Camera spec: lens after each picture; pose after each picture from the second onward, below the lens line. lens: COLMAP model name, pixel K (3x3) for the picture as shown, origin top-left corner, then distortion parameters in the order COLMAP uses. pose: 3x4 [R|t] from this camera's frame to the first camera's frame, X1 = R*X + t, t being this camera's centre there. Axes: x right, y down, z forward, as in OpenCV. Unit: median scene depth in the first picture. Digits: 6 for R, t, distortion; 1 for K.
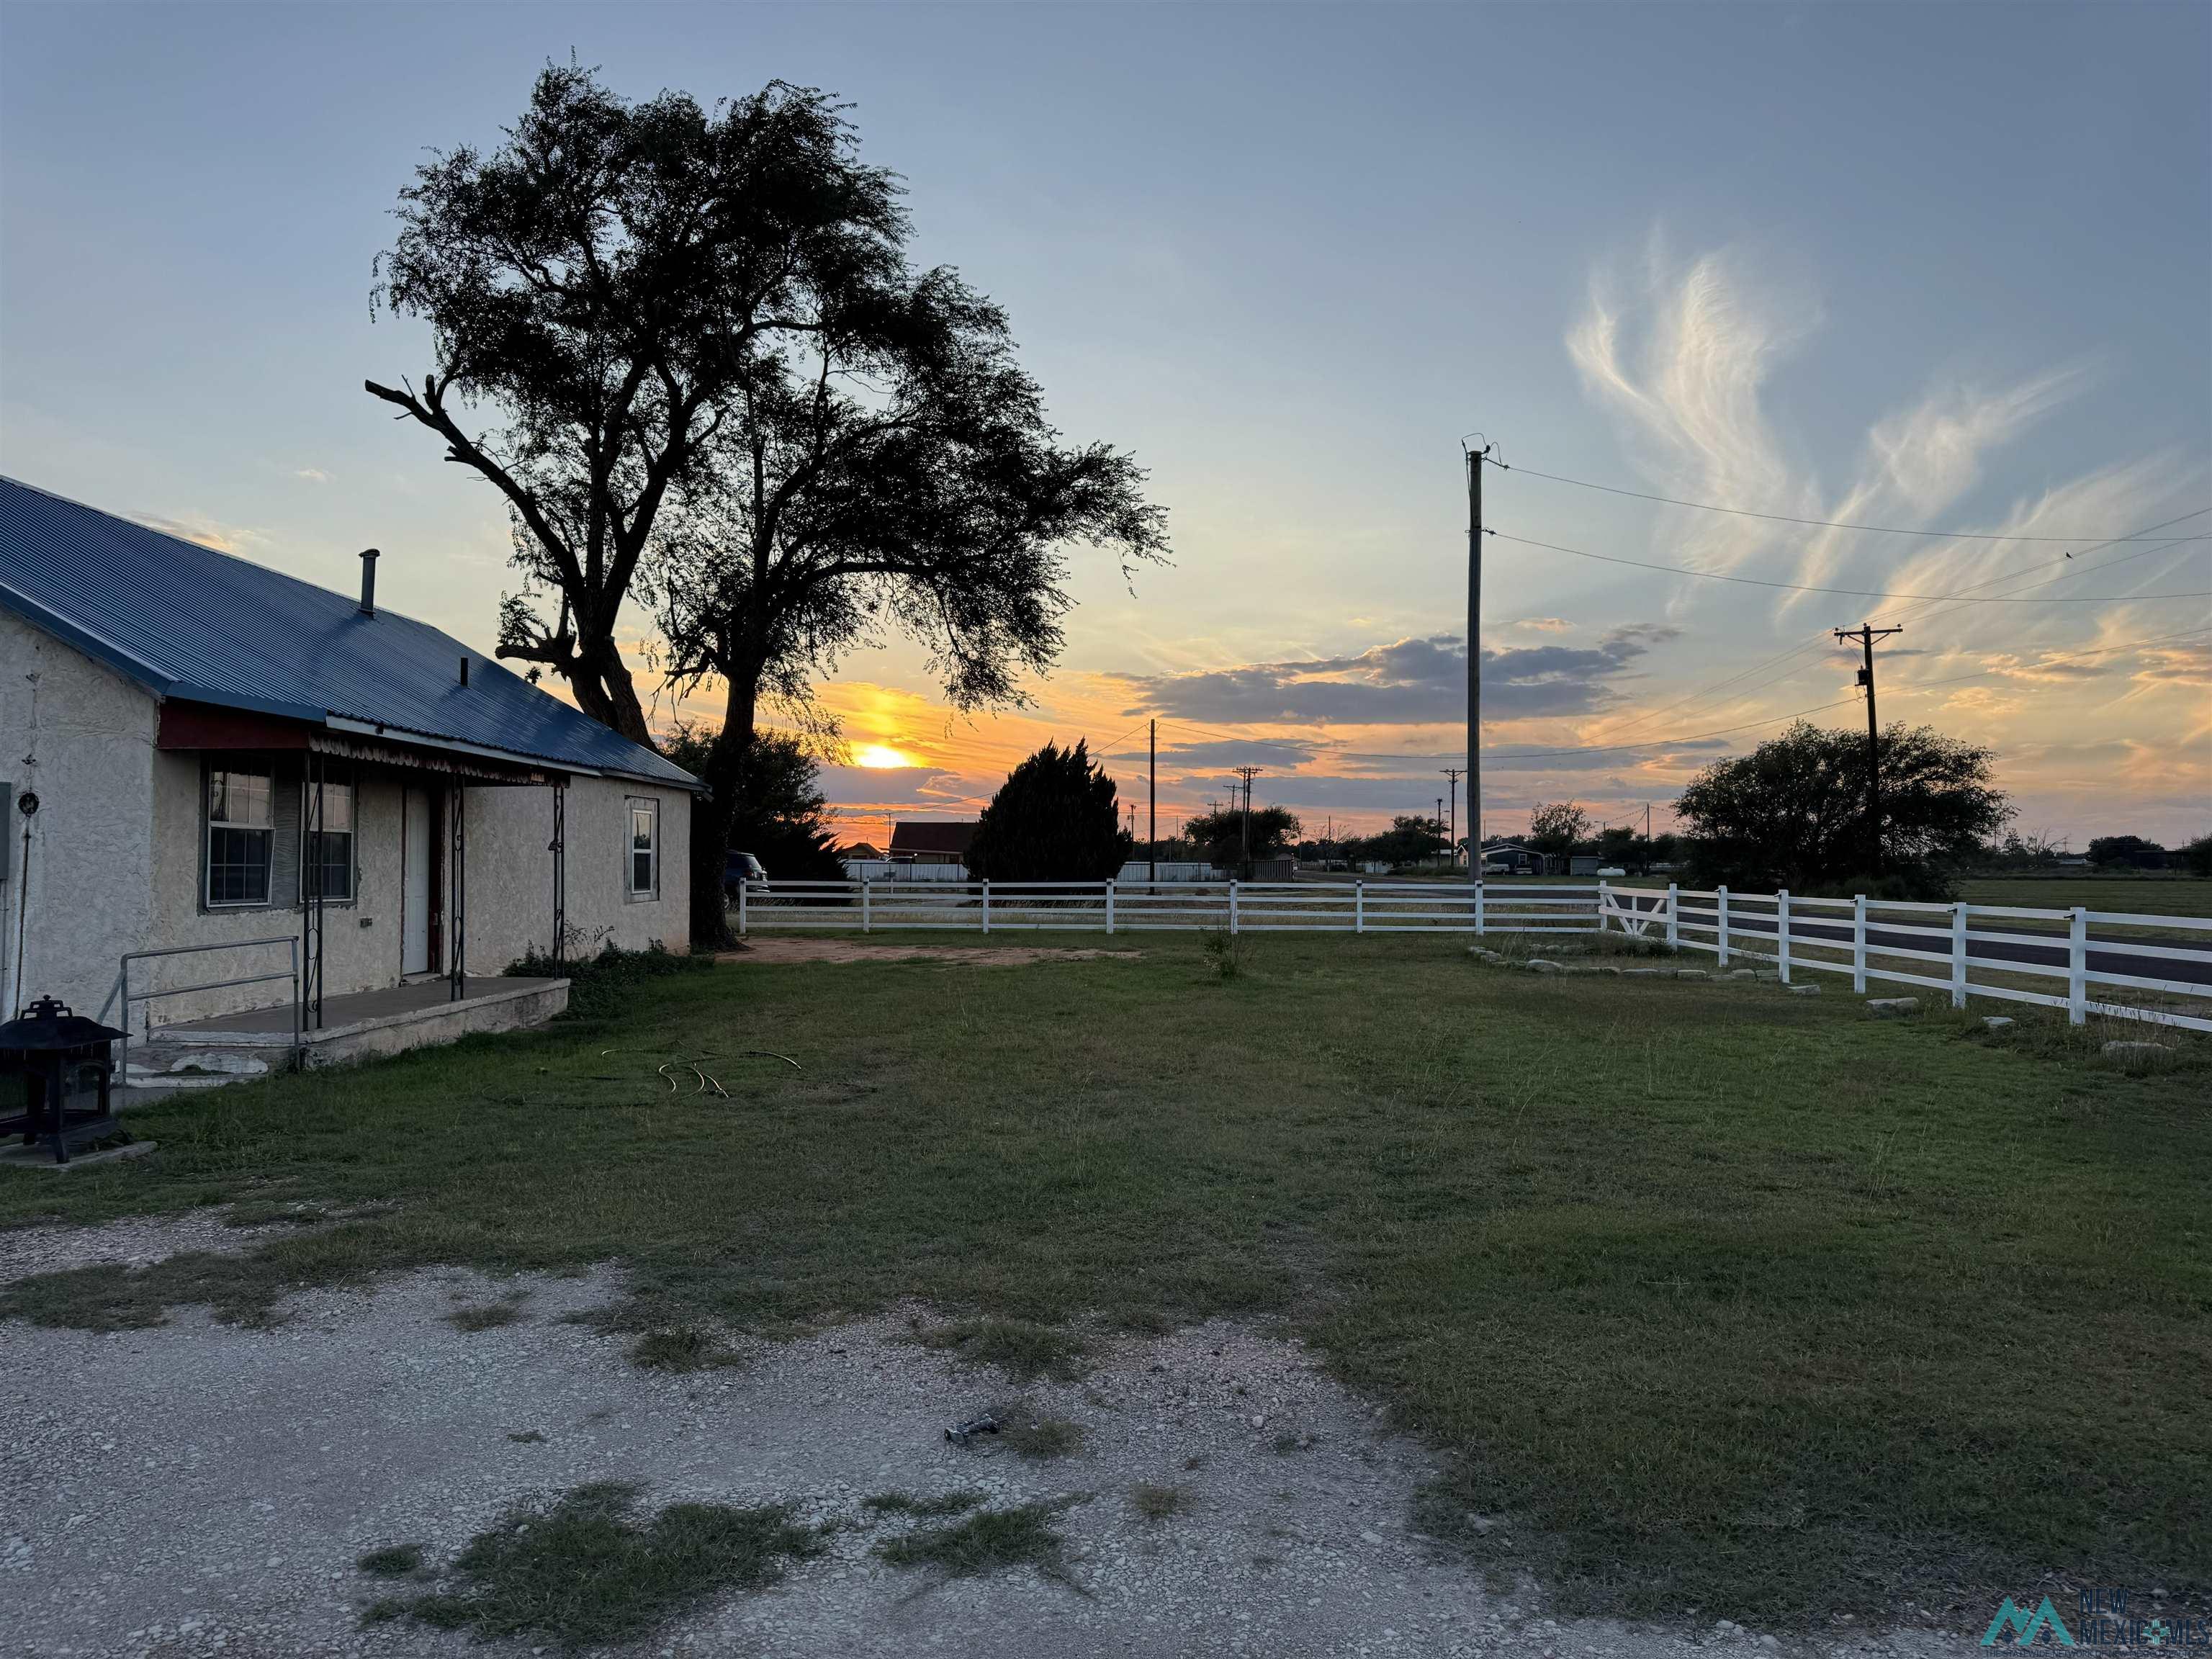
lens RADIAL K [[1514.6, 0, 1090.3], [0, 1514.6, 824.8], [0, 0, 1]] dist [0.158531, -0.310207]
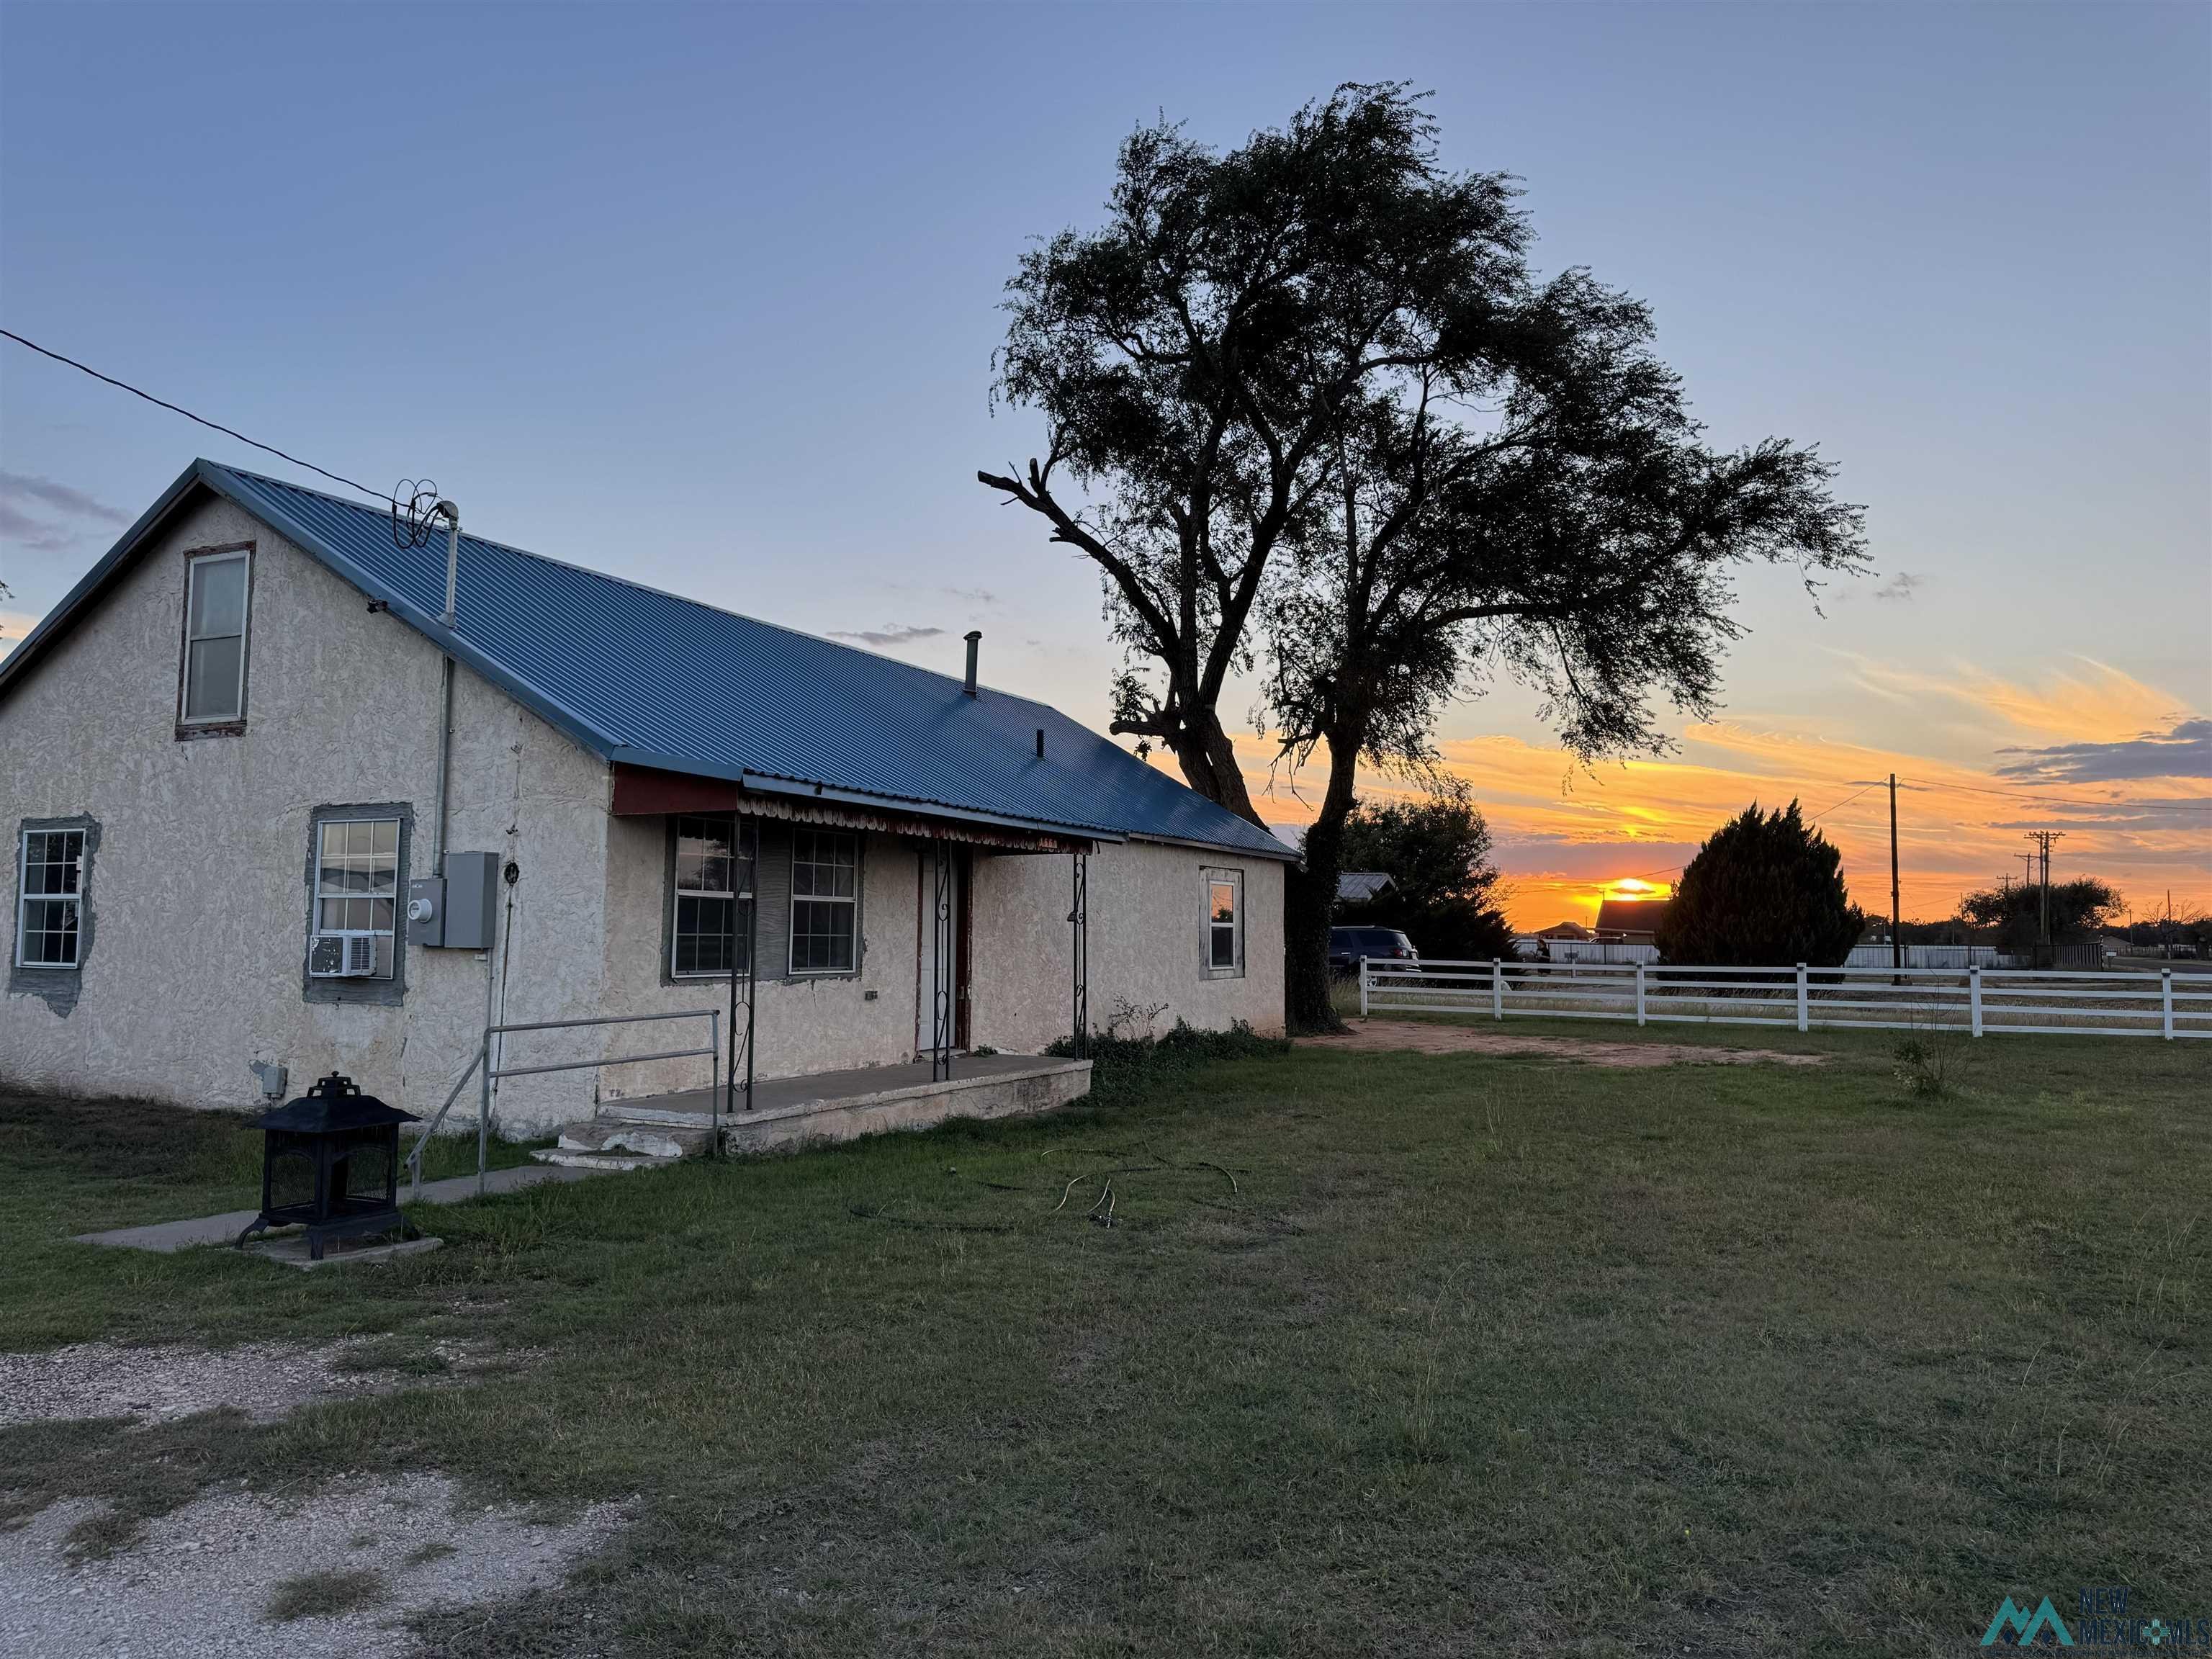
lens RADIAL K [[1521.9, 0, 1117.6], [0, 1521.9, 836.5], [0, 0, 1]] dist [0.079039, -0.098726]
pose [[0.903145, -0.023859, -0.428671, 0.047032], [0.004762, 0.998950, -0.045566, 0.004560], [0.429308, 0.039112, 0.902311, 0.113872]]
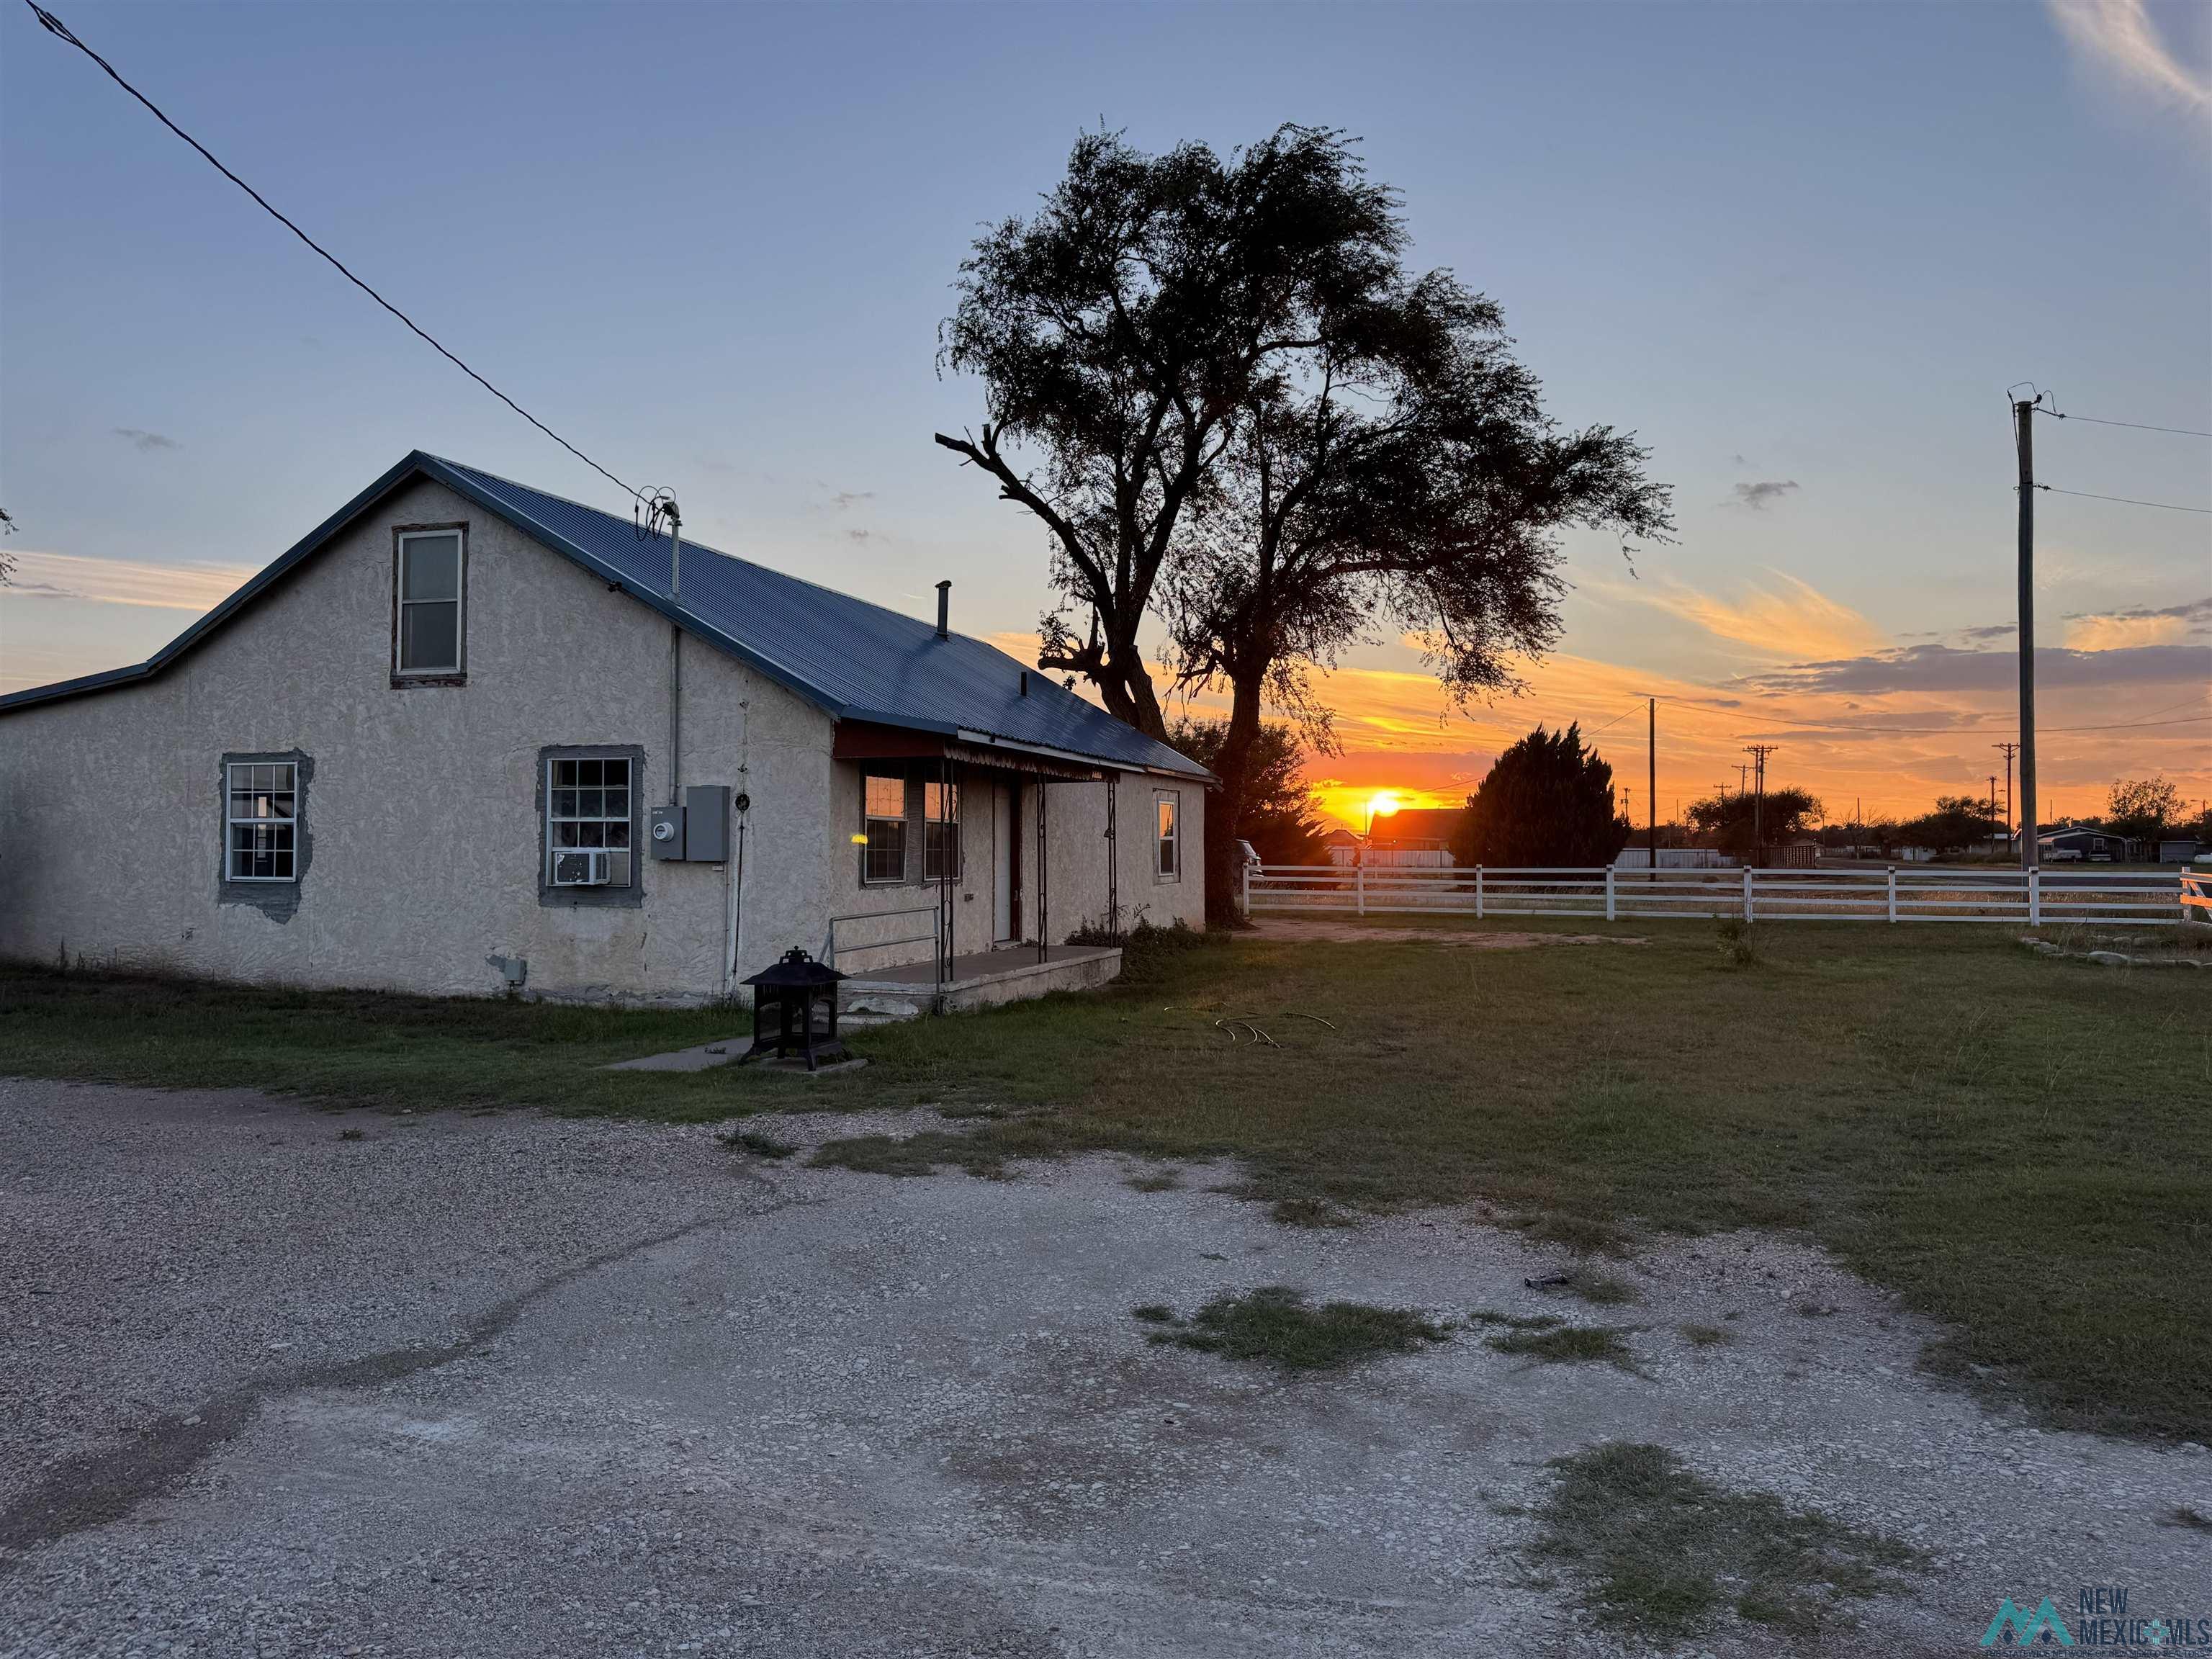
lens RADIAL K [[1516.3, 0, 1117.0], [0, 1516.3, 825.2], [0, 0, 1]] dist [0.114710, -0.177633]
pose [[0.957556, -0.006098, -0.288182, -0.008219], [0.008675, 0.999933, 0.007667, -0.000767], [0.288116, -0.009842, 0.957545, -0.059906]]
